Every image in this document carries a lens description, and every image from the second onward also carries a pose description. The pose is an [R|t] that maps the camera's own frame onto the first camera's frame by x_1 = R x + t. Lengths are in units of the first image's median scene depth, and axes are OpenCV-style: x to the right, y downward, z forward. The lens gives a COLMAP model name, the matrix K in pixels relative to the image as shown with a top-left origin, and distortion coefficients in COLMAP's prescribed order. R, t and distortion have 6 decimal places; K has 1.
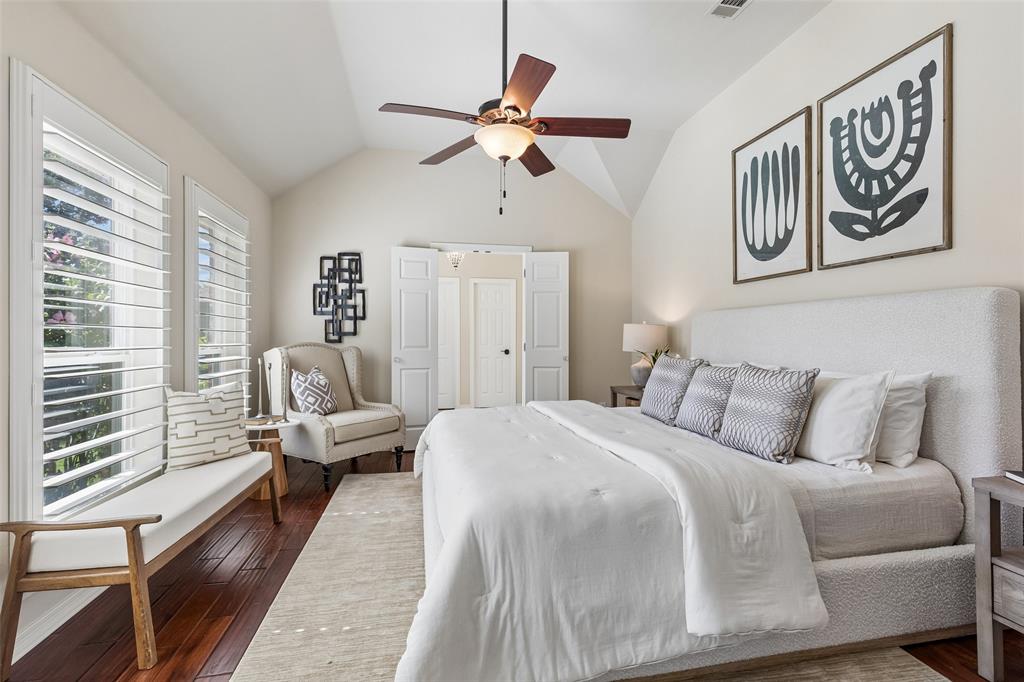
lens RADIAL K [[464.6, 0, 509.8], [0, 464.6, 337.4], [0, 0, 1]] dist [0.009928, -0.000833]
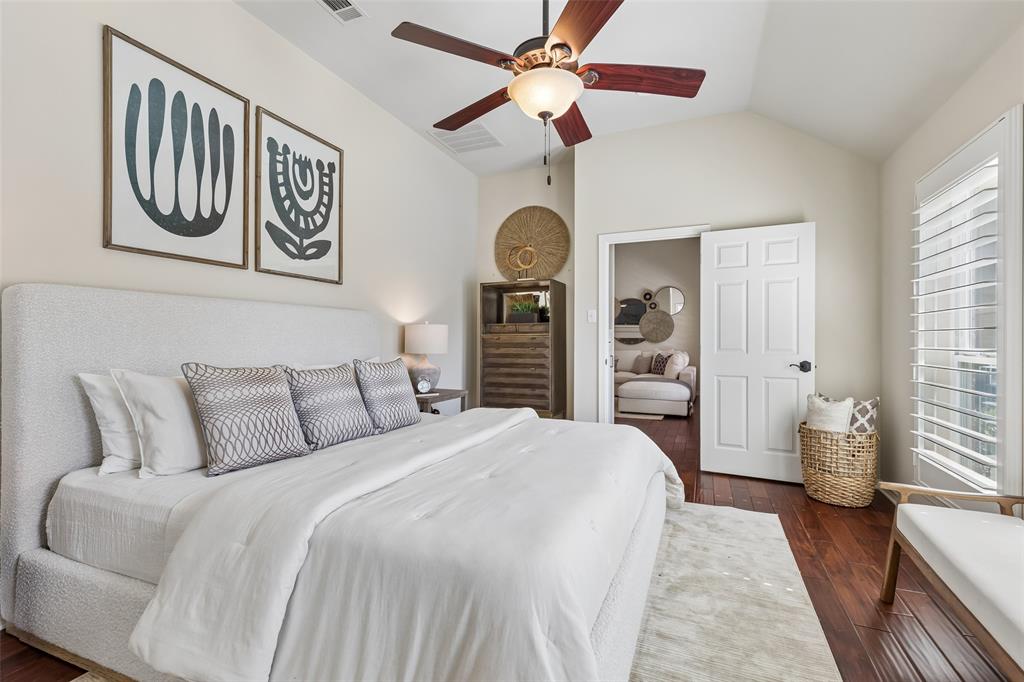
lens RADIAL K [[464.6, 0, 511.4], [0, 464.6, 341.9], [0, 0, 1]] dist [0.009928, -0.000833]
pose [[-0.827200, 0.004453, 0.561889, -0.400529], [0.005807, 0.999983, 0.000624, 0.014049], [-0.561877, 0.003780, -0.827212, 1.661100]]
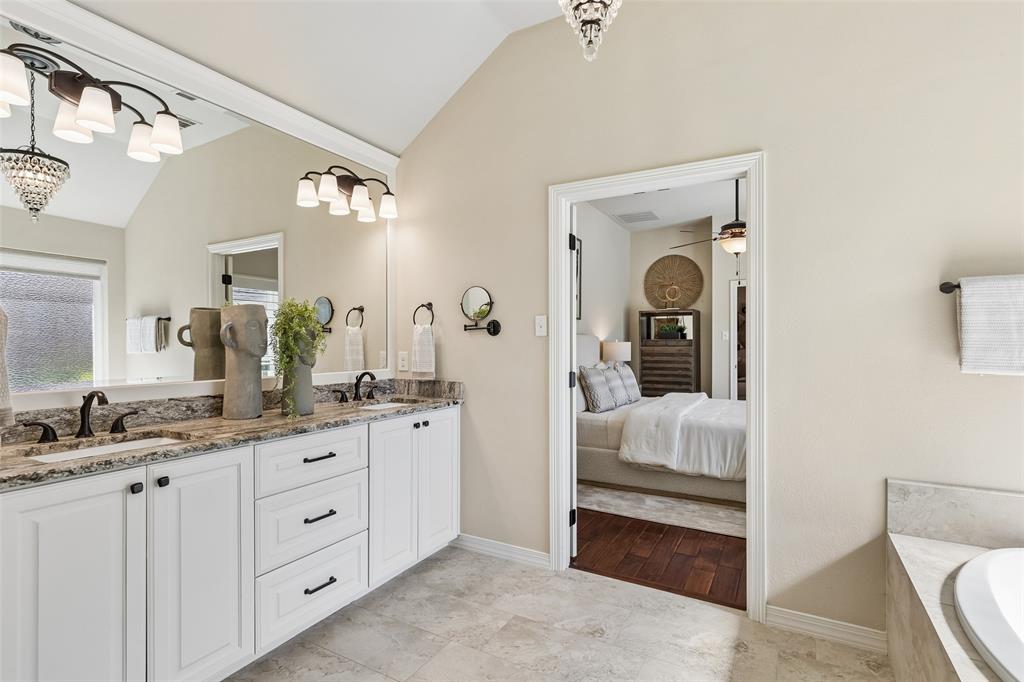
lens RADIAL K [[495.3, 0, 509.2], [0, 495.3, 339.3], [0, 0, 1]] dist [0.002704, 0.000154]
pose [[-0.753669, 0.005710, 0.657230, -0.570338], [0.000759, 0.999969, -0.007818, -0.039735], [-0.657254, -0.005394, -0.753650, 2.896511]]
